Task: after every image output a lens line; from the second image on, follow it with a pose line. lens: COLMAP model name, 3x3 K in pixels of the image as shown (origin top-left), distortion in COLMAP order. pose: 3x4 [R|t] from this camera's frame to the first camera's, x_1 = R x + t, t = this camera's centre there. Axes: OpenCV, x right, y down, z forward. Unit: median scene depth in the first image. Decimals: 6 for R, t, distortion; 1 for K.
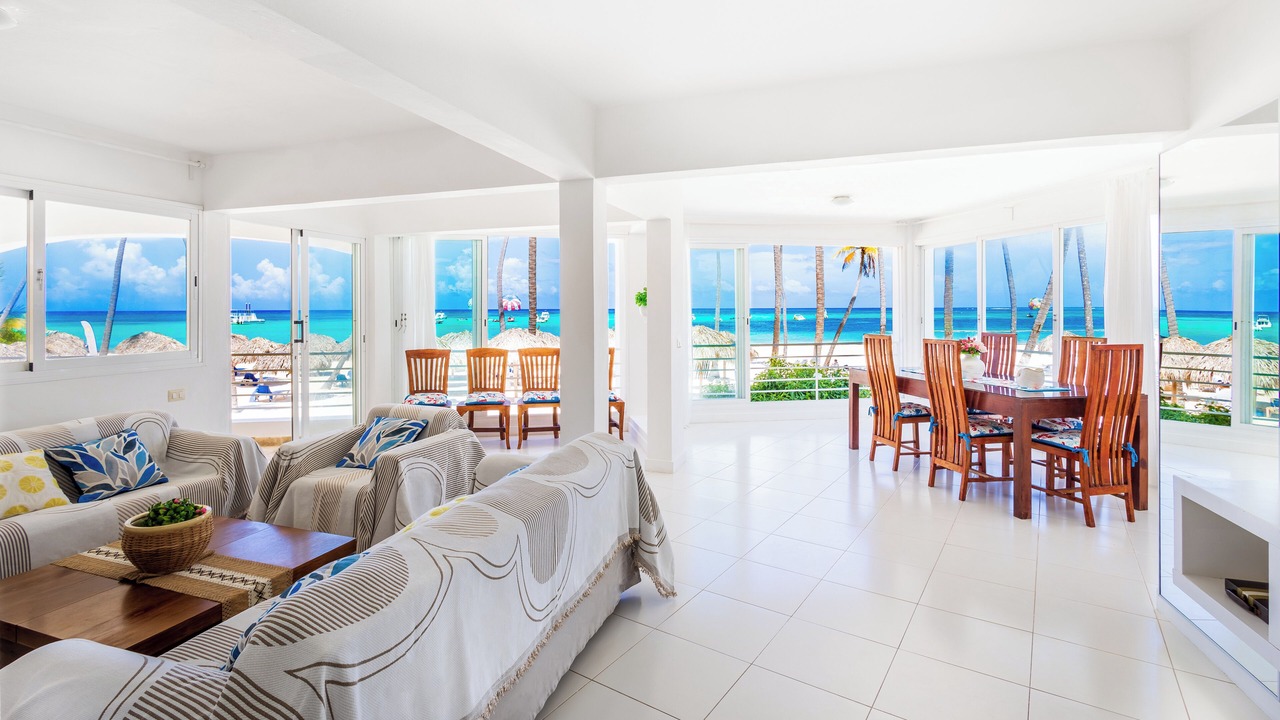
lens RADIAL K [[599.2, 0, 617.2], [0, 599.2, 300.4], [0, 0, 1]] dist [0.002496, -0.000627]
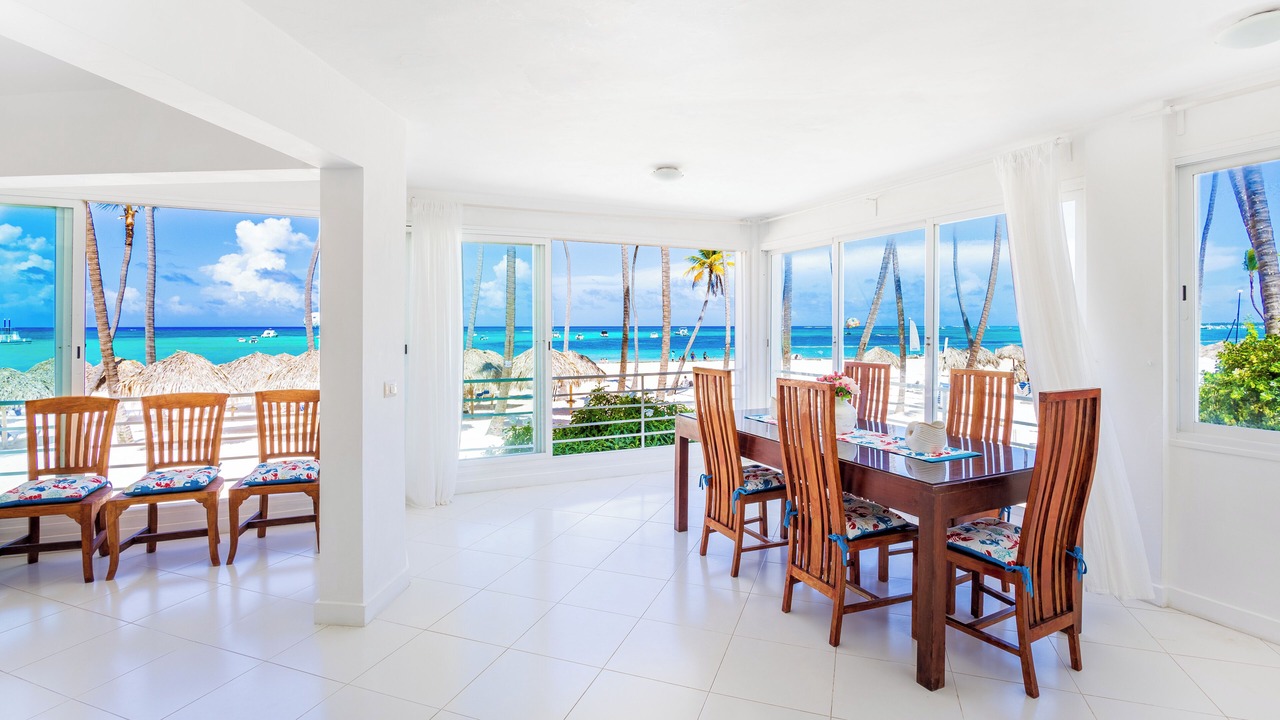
lens RADIAL K [[593.4, 0, 637.0], [0, 593.4, 325.1], [0, 0, 1]] dist [-0.014313, -0.000225]
pose [[0.965644, 0.001961, 0.259862, 0.188109], [-0.005109, 0.999921, 0.011441, 0.002352], [-0.259819, -0.012376, 0.965578, 0.398501]]
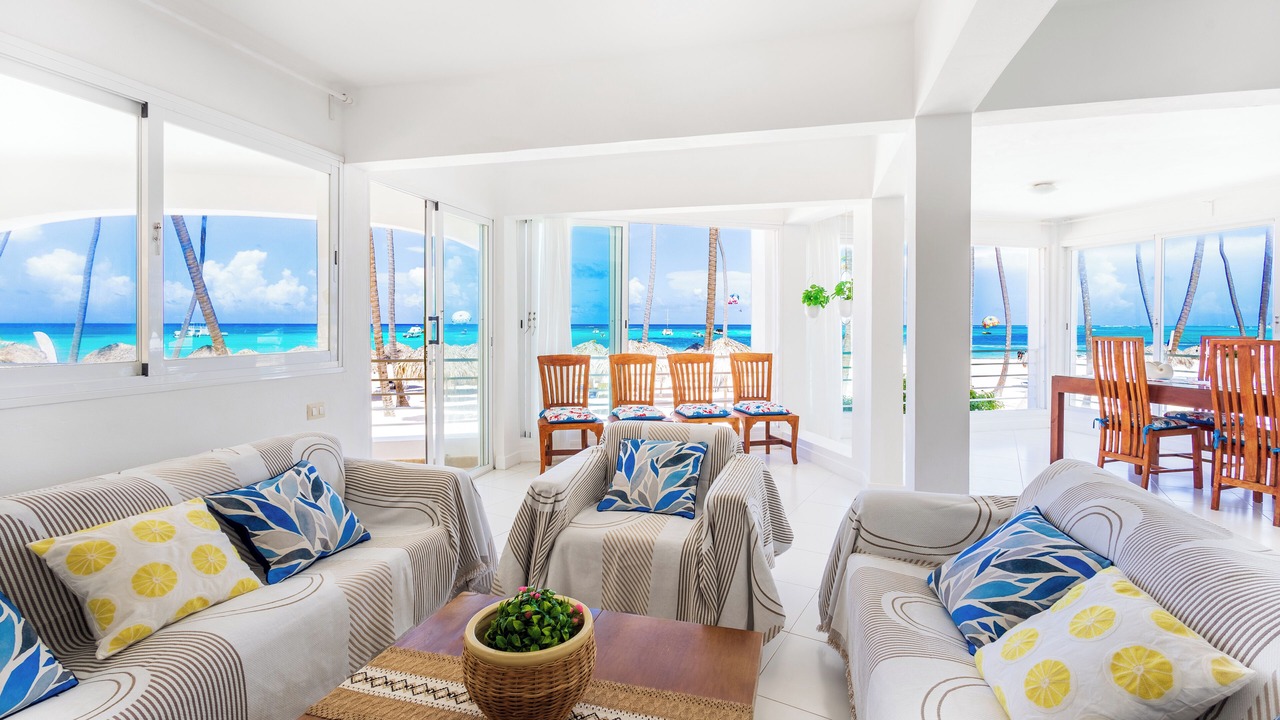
lens RADIAL K [[582.4, 0, 642.8], [0, 582.4, 325.8], [0, 0, 1]] dist [-0.006430, -0.000260]
pose [[0.996207, 0.005969, 0.086806, -0.337138], [-0.007320, 0.999857, 0.015251, 0.033753], [-0.086703, -0.015829, 0.996108, 0.218716]]
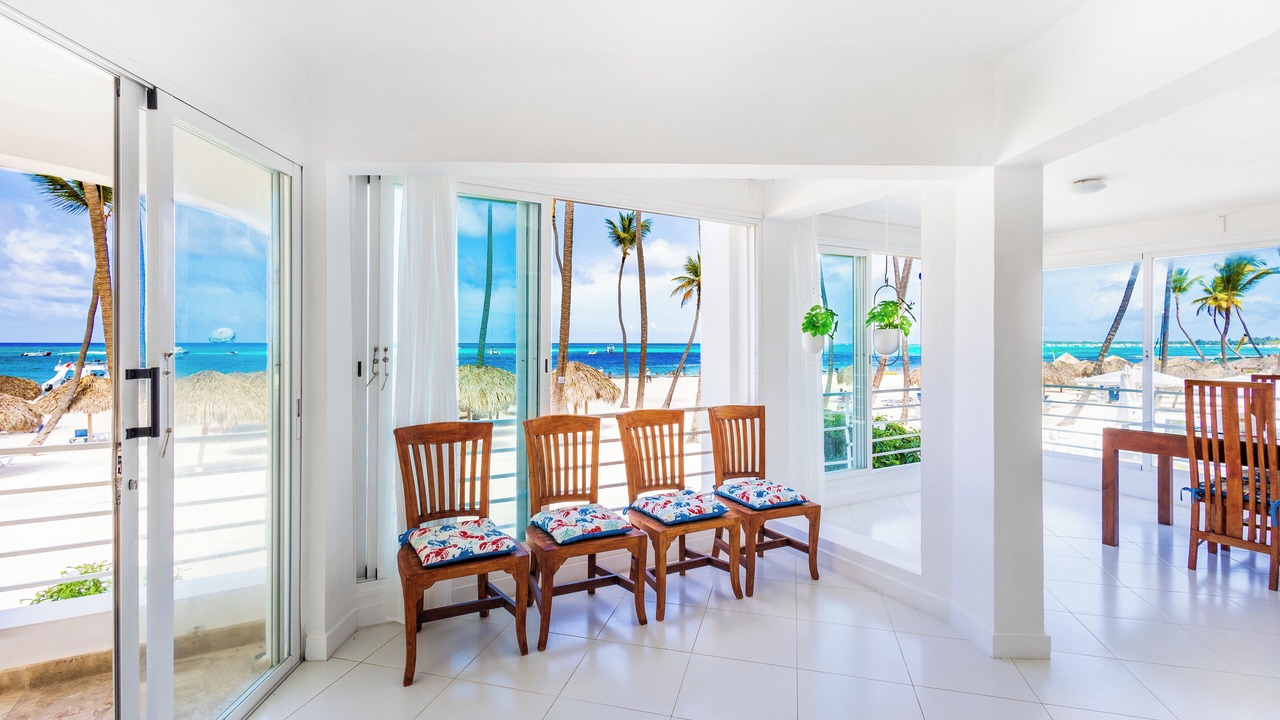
lens RADIAL K [[584.7, 0, 634.5], [0, 584.7, 340.4], [0, 0, 1]] dist [0.035494, -0.023120]
pose [[0.936991, 0.006612, 0.349292, -0.410641], [-0.009799, 0.999925, 0.007357, 0.014044], [-0.349217, -0.010316, 0.936985, 0.631315]]
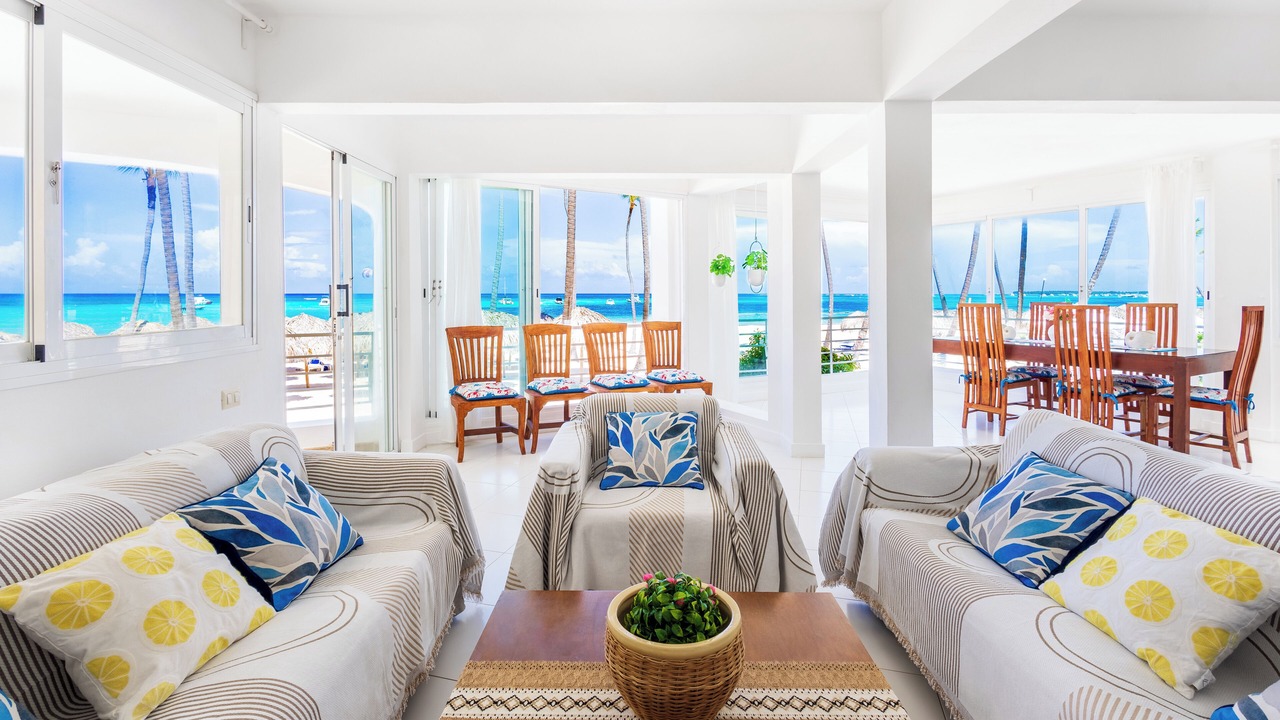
lens RADIAL K [[595.7, 0, 624.7], [0, 595.7, 292.7], [0, 0, 1]] dist [-0.004344, -0.001112]
pose [[0.944078, 0.004812, 0.329688, -0.471079], [-0.008479, 0.999917, 0.009687, 0.035250], [-0.329615, -0.011940, 0.944040, 0.253899]]
